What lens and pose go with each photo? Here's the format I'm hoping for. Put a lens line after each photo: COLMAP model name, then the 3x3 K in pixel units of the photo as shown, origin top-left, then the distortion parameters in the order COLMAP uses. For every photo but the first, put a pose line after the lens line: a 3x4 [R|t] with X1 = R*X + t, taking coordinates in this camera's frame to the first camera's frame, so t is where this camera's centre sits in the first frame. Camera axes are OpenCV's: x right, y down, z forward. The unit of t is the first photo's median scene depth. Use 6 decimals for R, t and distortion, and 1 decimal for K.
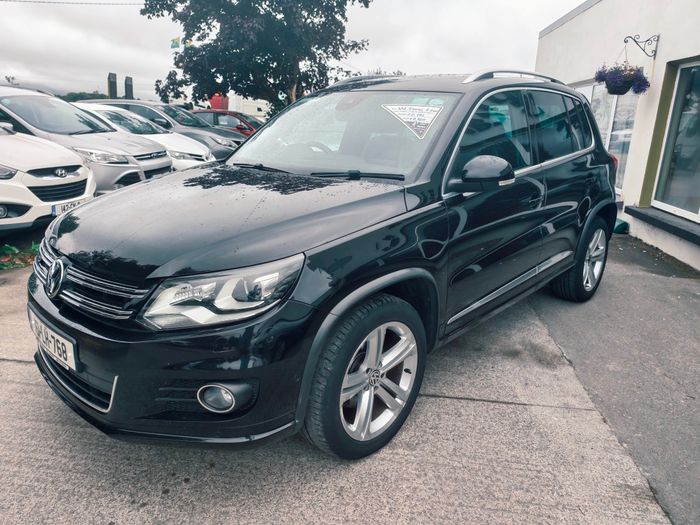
lens RADIAL K [[496.9, 0, 352.8], [0, 496.9, 258.4], [0, 0, 1]] dist [0.018482, -0.016285]
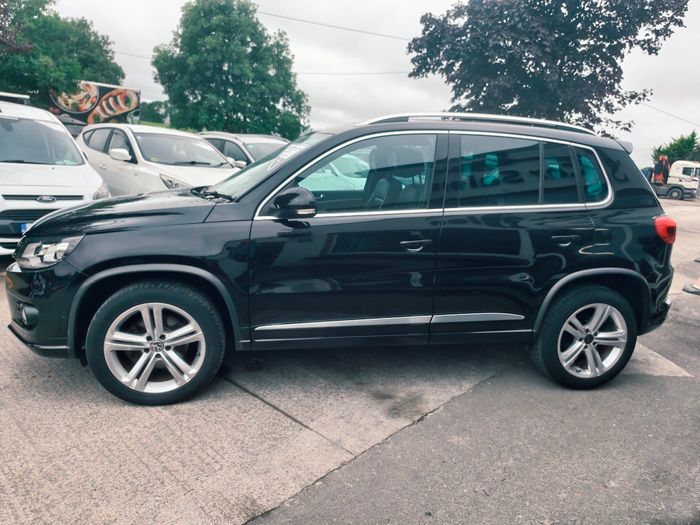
lens RADIAL K [[496.9, 0, 344.9], [0, 496.9, 263.6], [0, 0, 1]] dist [0.018482, -0.016285]
pose [[0.808948, 0.147180, -0.569159, 0.755405], [-0.200221, 0.979249, -0.031349, -0.016733], [0.552734, 0.139317, 0.821630, 0.121654]]
